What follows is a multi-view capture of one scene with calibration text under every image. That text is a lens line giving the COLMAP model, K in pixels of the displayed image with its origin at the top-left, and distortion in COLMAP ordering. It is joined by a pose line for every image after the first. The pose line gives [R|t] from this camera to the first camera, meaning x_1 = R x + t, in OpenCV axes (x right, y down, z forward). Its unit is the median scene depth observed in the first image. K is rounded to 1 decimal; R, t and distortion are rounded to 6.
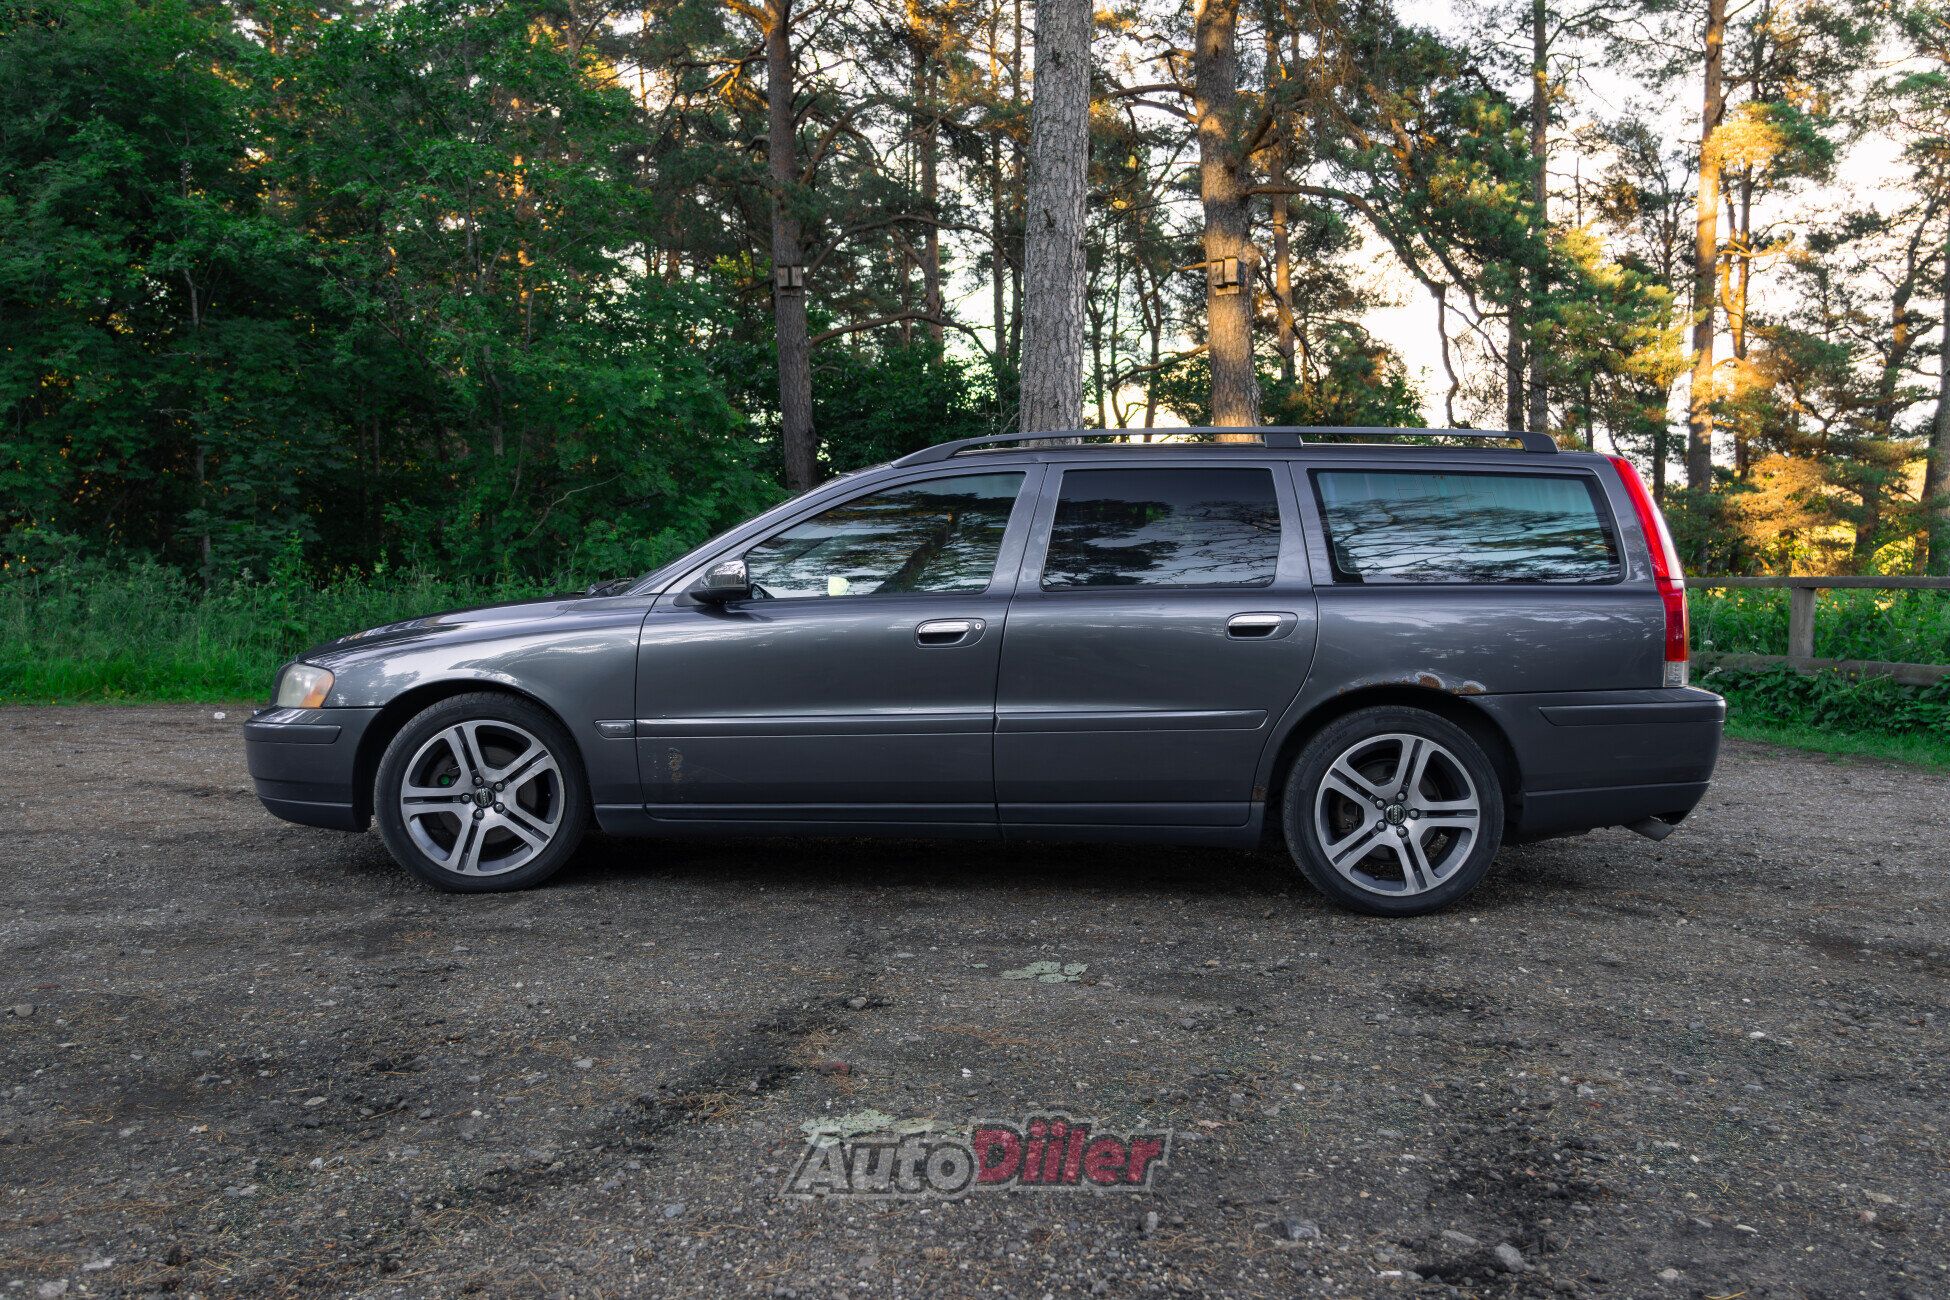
lens RADIAL K [[1605.9, 0, 975.0], [0, 1605.9, 650.0], [0, 0, 1]] dist [-0.002754, 0.010597]
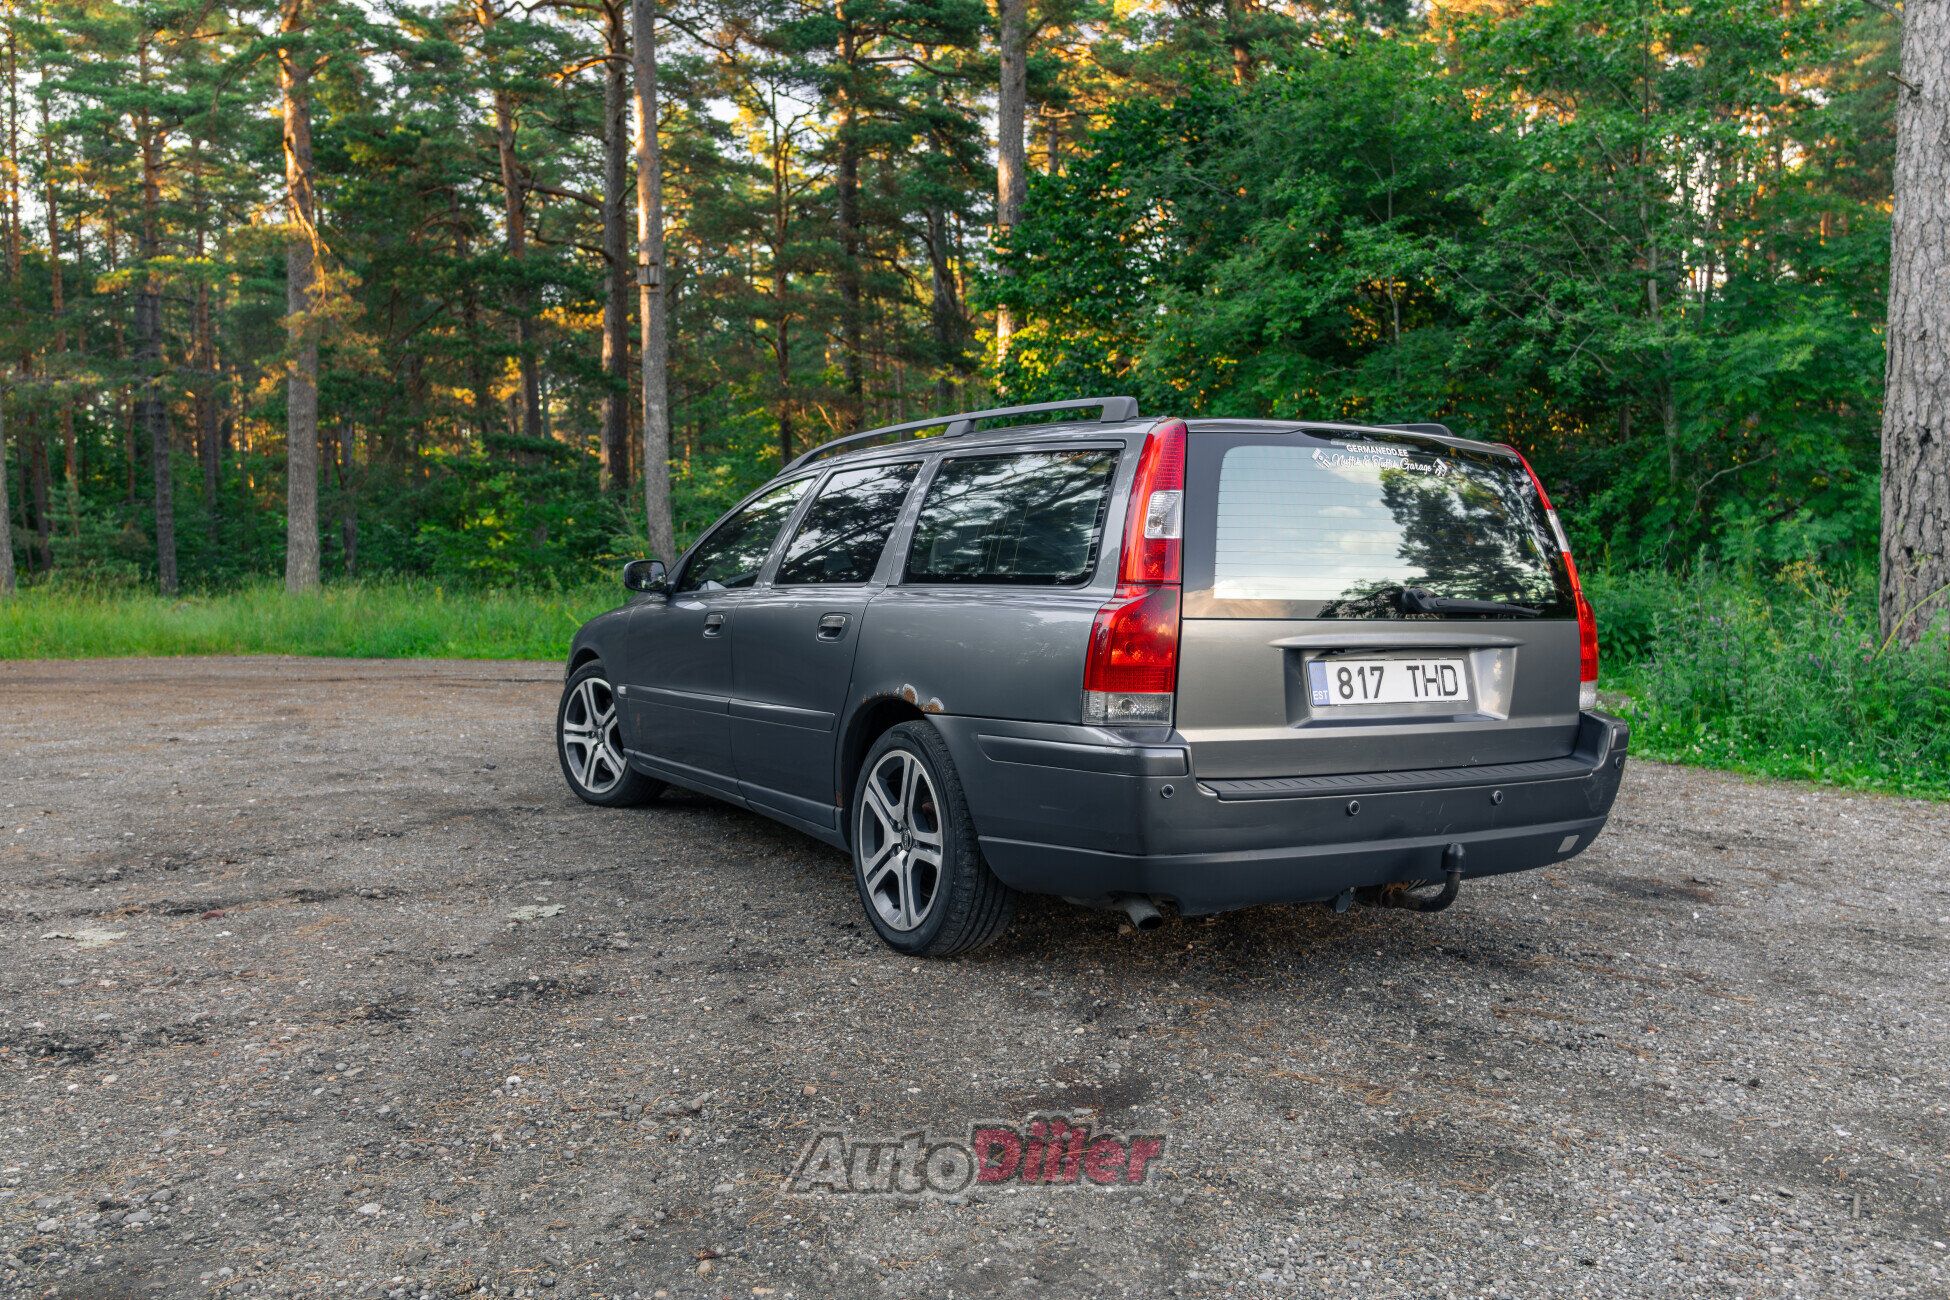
lens RADIAL K [[1605.9, 0, 975.0], [0, 1605.9, 650.0], [0, 0, 1]] dist [-0.002754, 0.010597]
pose [[0.522441, 0.040690, -0.851704, 1.037632], [-0.036209, 0.999018, 0.025518, -0.027757], [0.851906, 0.017508, 0.523402, 0.565476]]
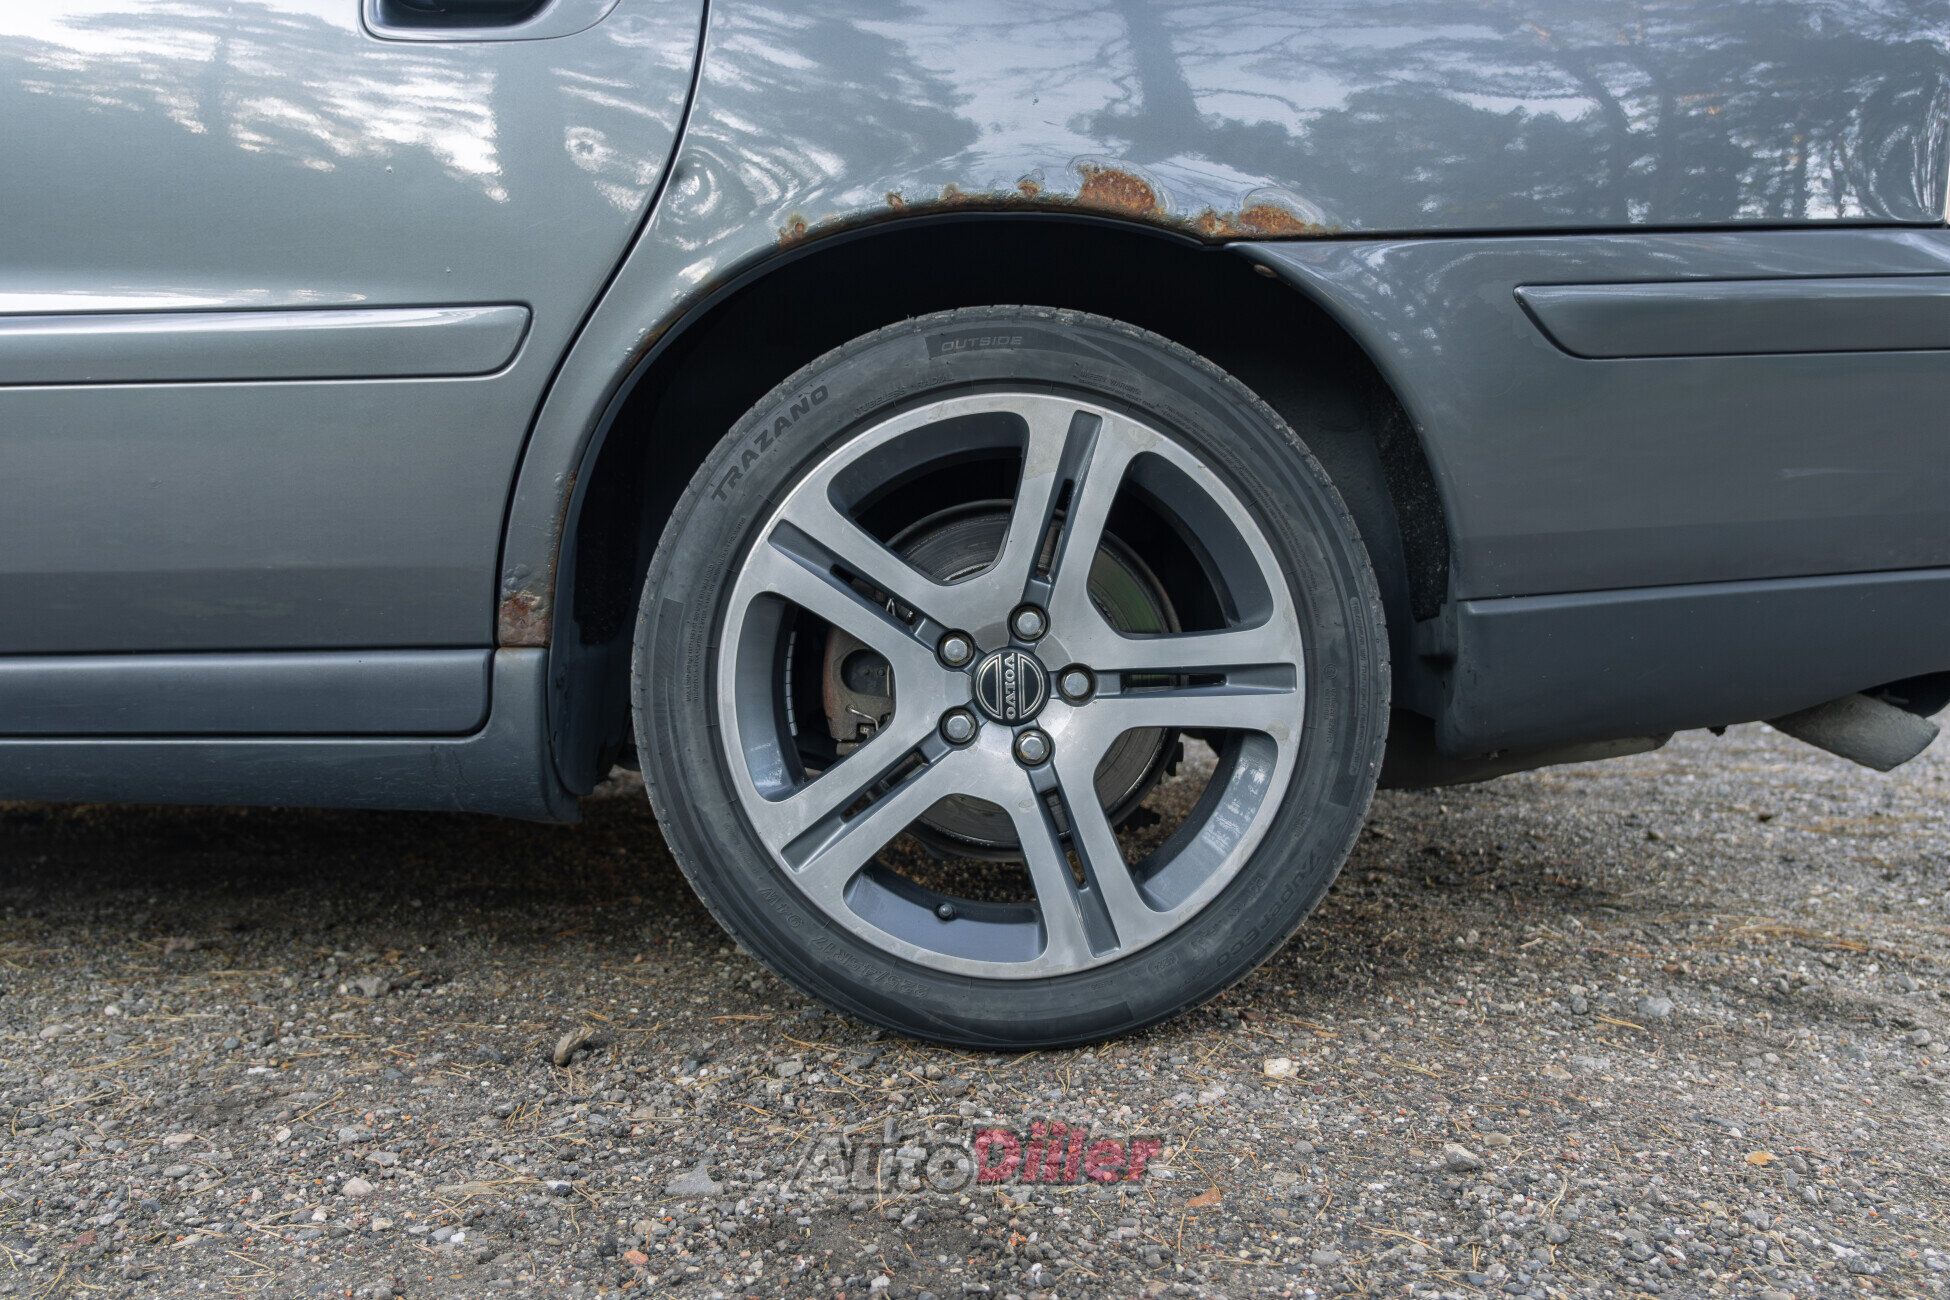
lens RADIAL K [[1605.9, 0, 975.0], [0, 1605.9, 650.0], [0, 0, 1]] dist [-0.002754, 0.010597]
pose [[0.998482, -0.007467, 0.054577, 0.240841], [0.005718, 0.999468, 0.032120, 0.087113], [-0.054788, -0.031759, 0.997993, 0.721607]]
